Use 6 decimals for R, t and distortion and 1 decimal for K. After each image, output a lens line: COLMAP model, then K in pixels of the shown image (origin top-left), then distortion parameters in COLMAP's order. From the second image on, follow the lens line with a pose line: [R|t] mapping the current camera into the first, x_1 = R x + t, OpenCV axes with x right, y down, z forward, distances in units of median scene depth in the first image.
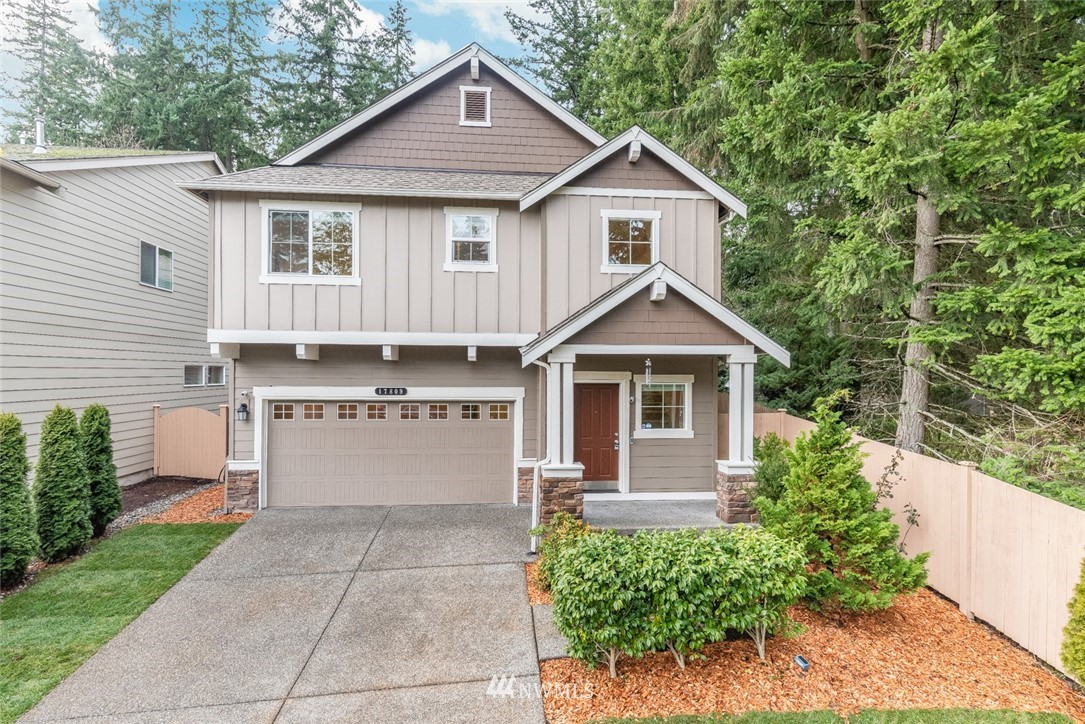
lens RADIAL K [[554.1, 0, 543.0], [0, 554.1, 366.5], [0, 0, 1]] dist [0.004750, 0.002086]
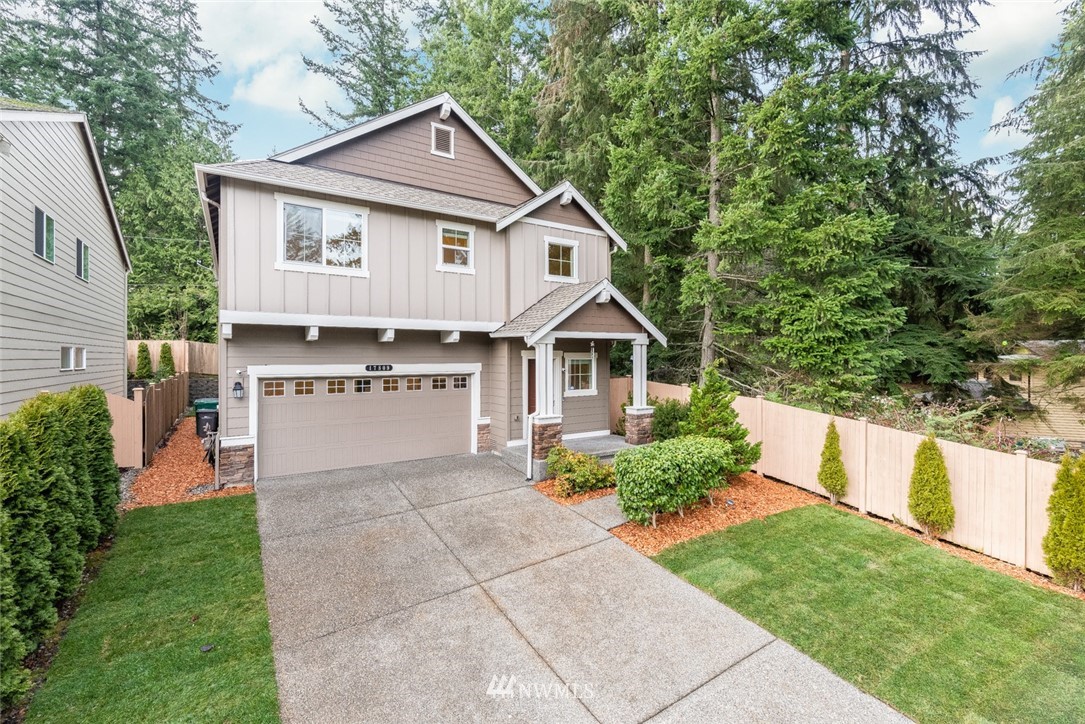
lens RADIAL K [[471.7, 0, 546.9], [0, 471.7, 351.2], [0, 0, 1]] dist [-0.002167, -0.000845]
pose [[0.881076, -0.002529, 0.472967, -0.458765], [0.003088, 0.999995, -0.000405, 0.011424], [-0.472964, 0.001817, 0.881080, -0.059670]]
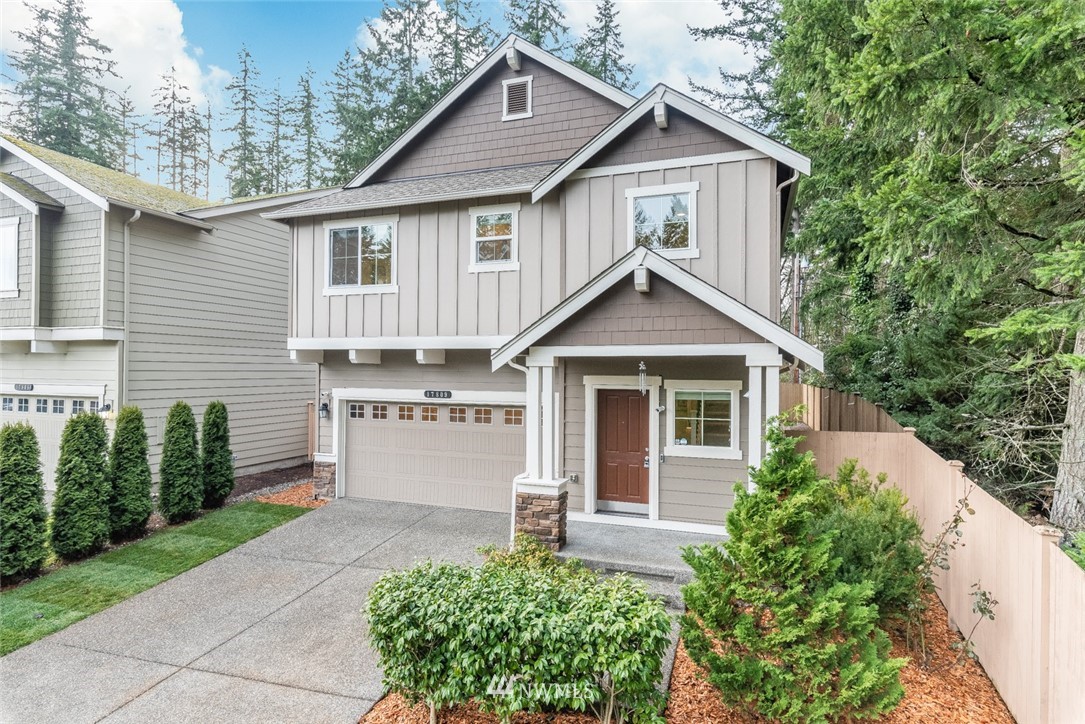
lens RADIAL K [[577.4, 0, 545.2], [0, 577.4, 361.3], [0, 0, 1]] dist [0.000388, 0.000376]
pose [[0.906012, -0.006457, -0.423202, 0.373066], [0.002958, 0.999956, -0.008925, -0.006089], [0.423241, 0.006835, 0.905991, 0.129430]]
